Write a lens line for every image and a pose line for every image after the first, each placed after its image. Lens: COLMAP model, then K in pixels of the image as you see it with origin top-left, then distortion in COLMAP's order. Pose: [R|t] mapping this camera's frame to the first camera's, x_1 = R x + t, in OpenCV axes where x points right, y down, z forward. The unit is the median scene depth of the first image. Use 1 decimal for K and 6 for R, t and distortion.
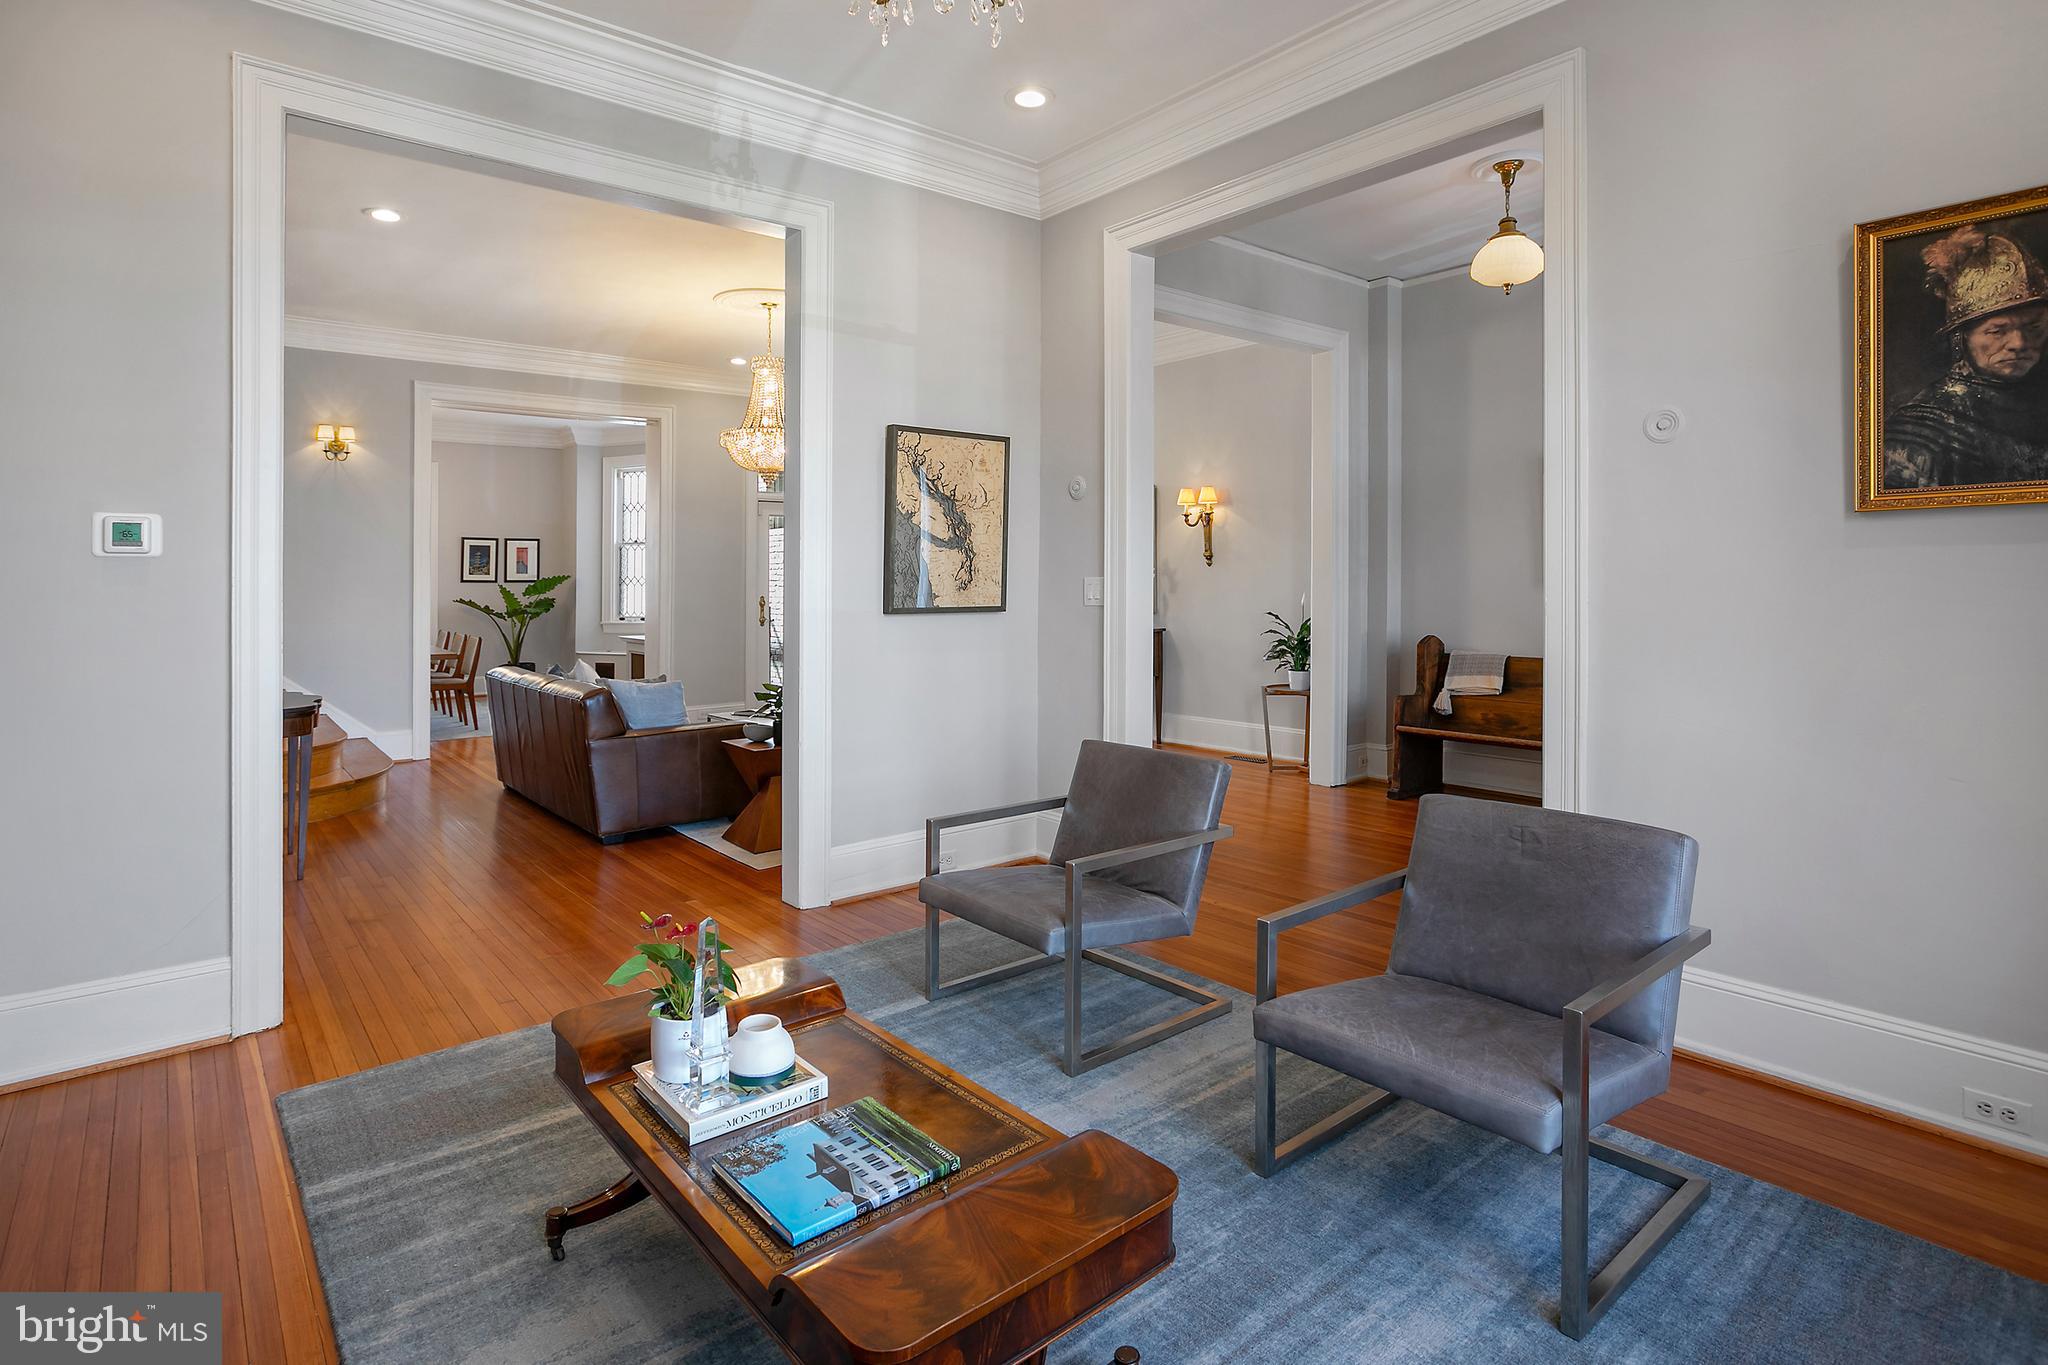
lens RADIAL K [[1043.8, 0, 1032.3], [0, 1043.8, 653.0], [0, 0, 1]] dist [-0.027379, 0.009943]
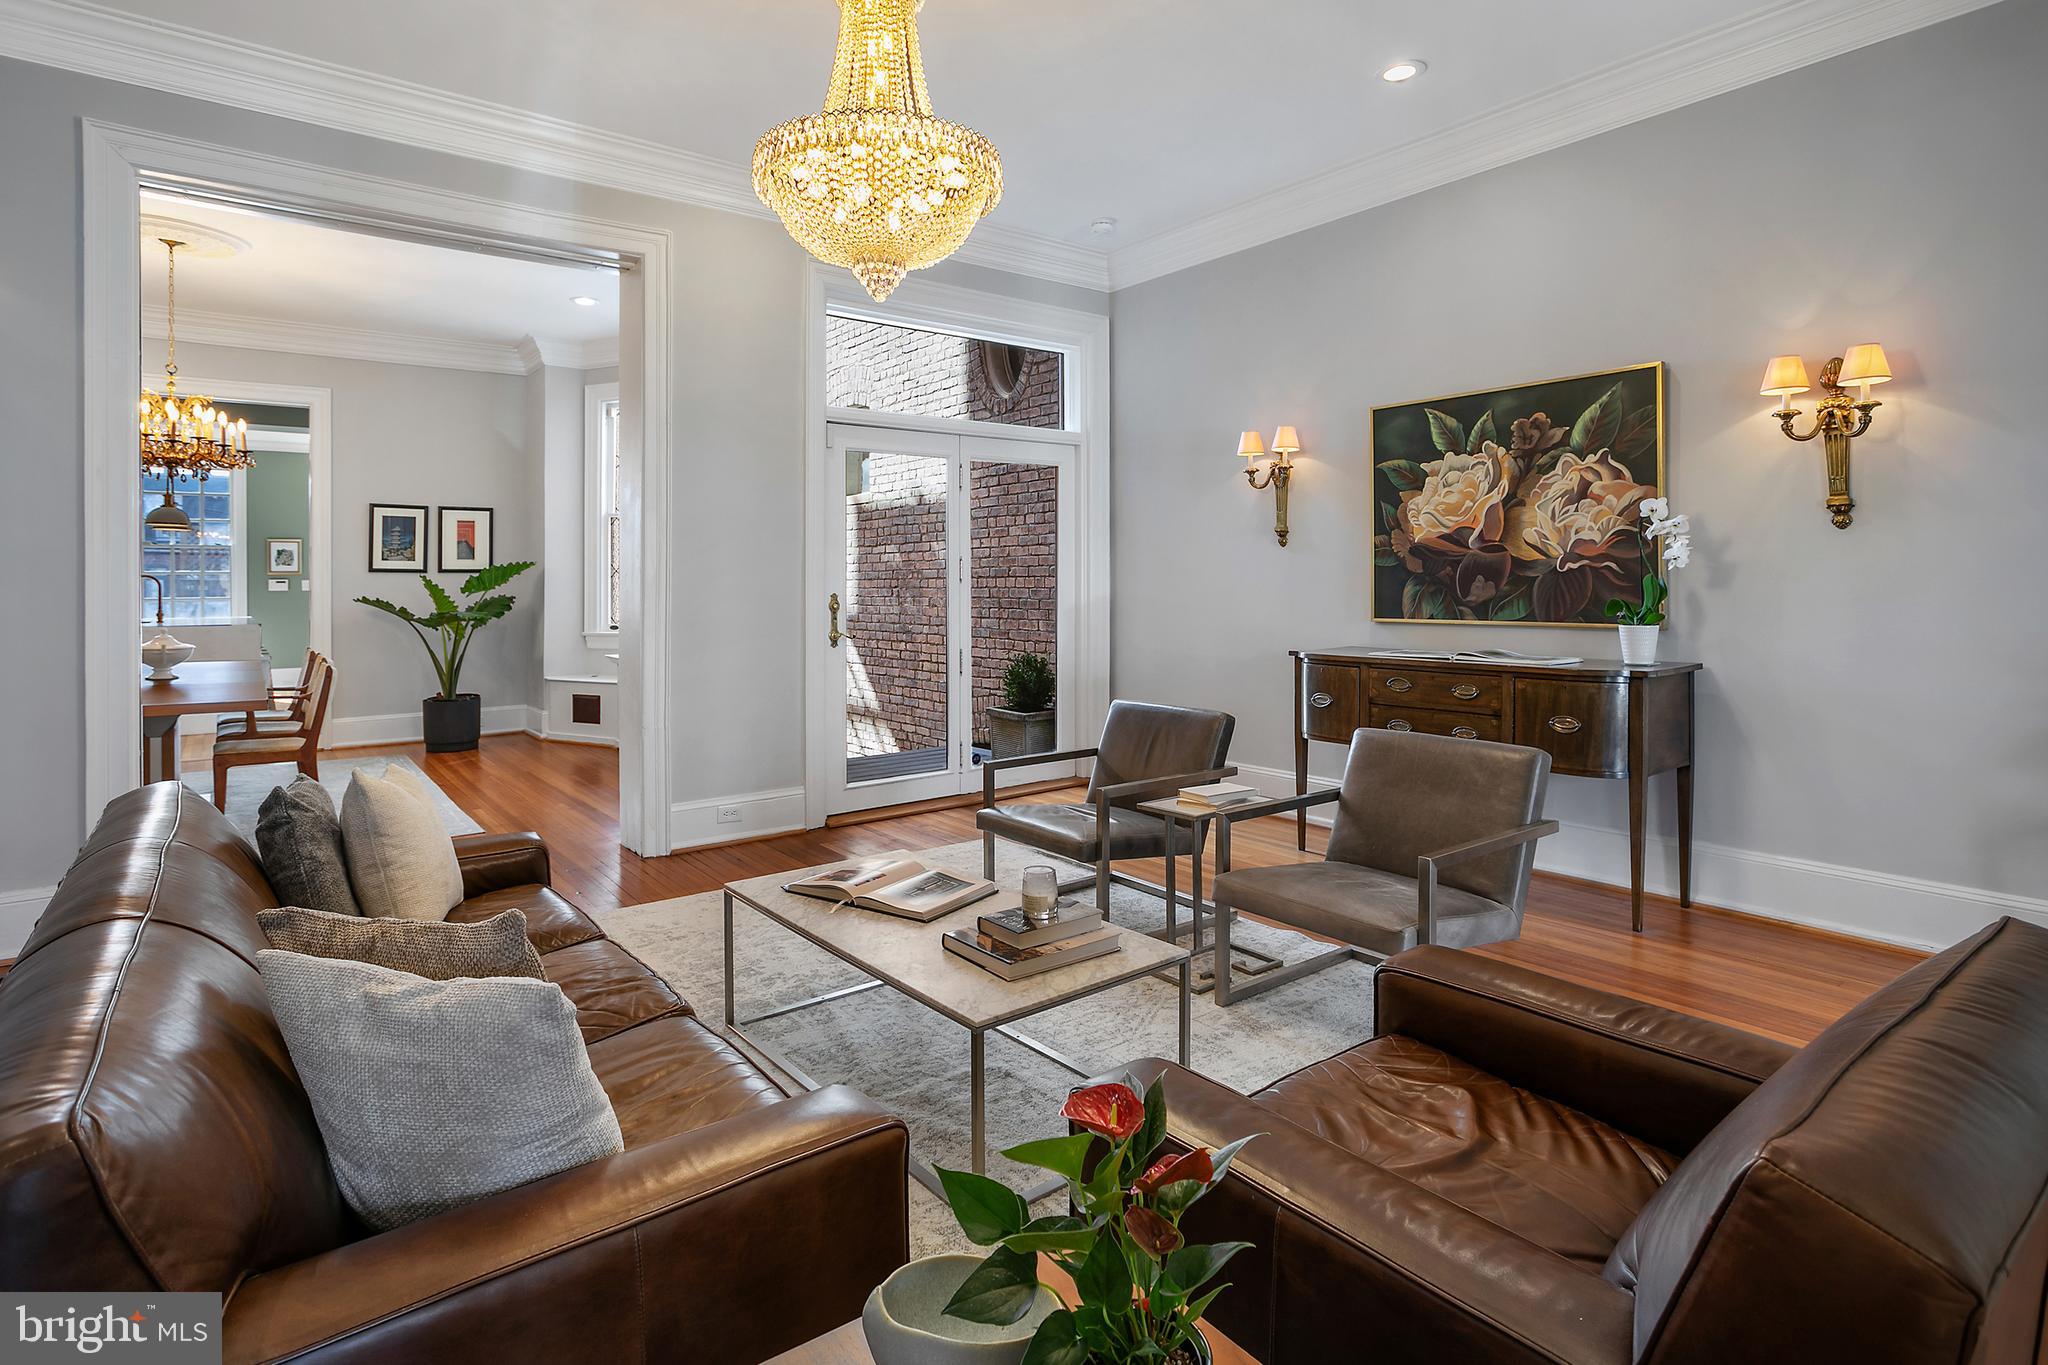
lens RADIAL K [[1043.8, 0, 1032.3], [0, 1043.8, 653.0], [0, 0, 1]] dist [-0.027379, 0.009943]
pose [[0.999326, 0.004218, -0.036460, -0.104612], [-0.004280, 0.999990, -0.001632, -0.017341], [0.036452, 0.001787, 0.999334, 0.355802]]
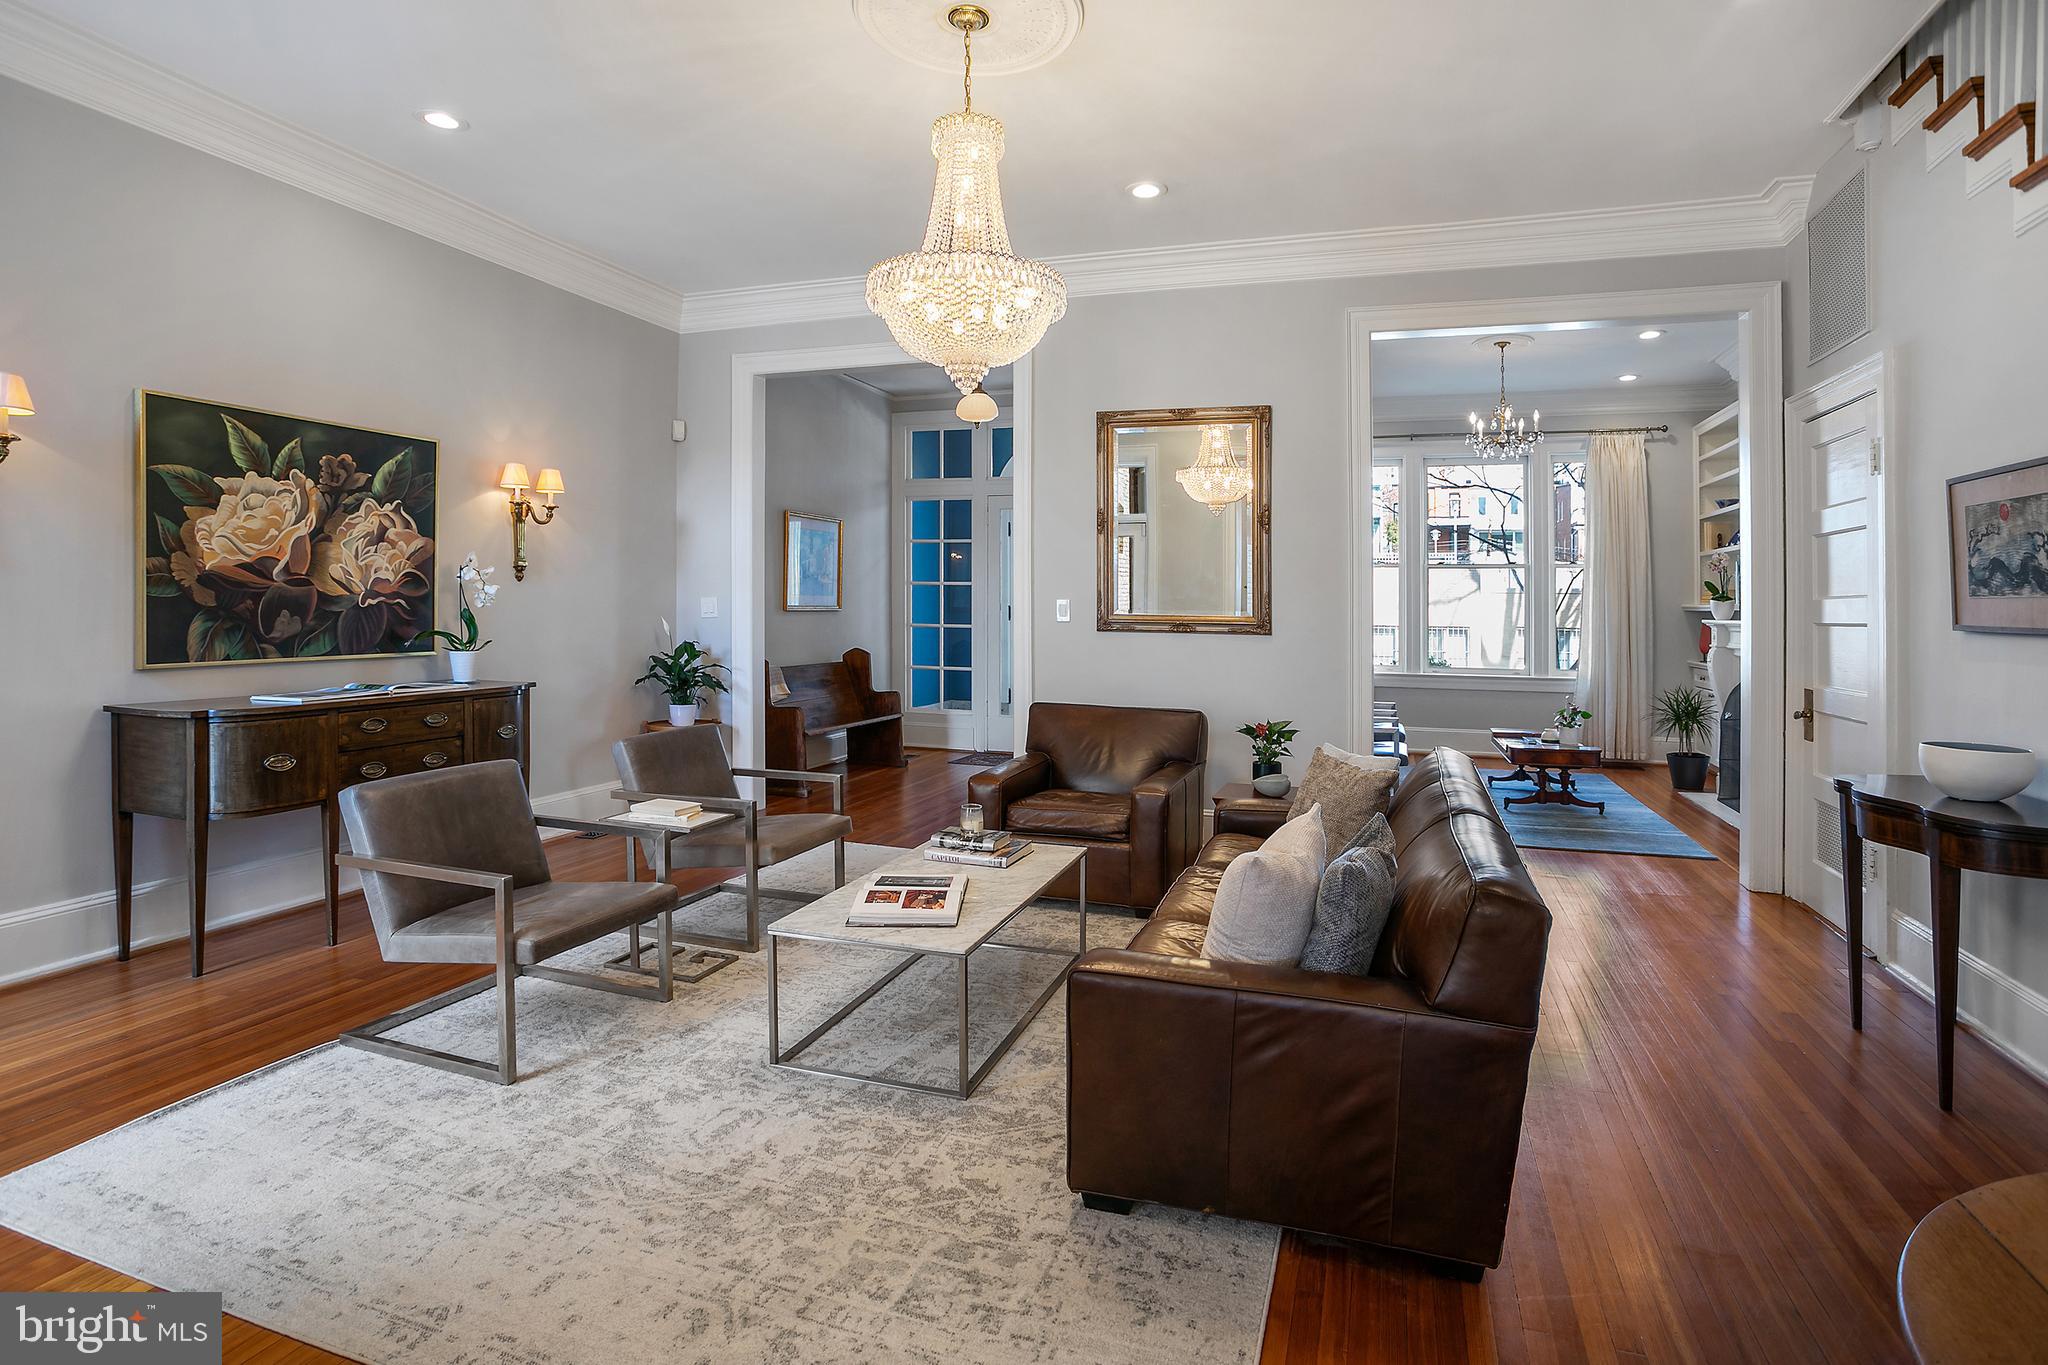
lens RADIAL K [[1043.8, 0, 1032.3], [0, 1043.8, 653.0], [0, 0, 1]] dist [-0.027379, 0.009943]
pose [[-0.514694, -0.034821, 0.856666, -0.390726], [0.054157, 0.995859, 0.073018, -0.044335], [-0.855662, 0.083976, -0.510677, 0.704733]]
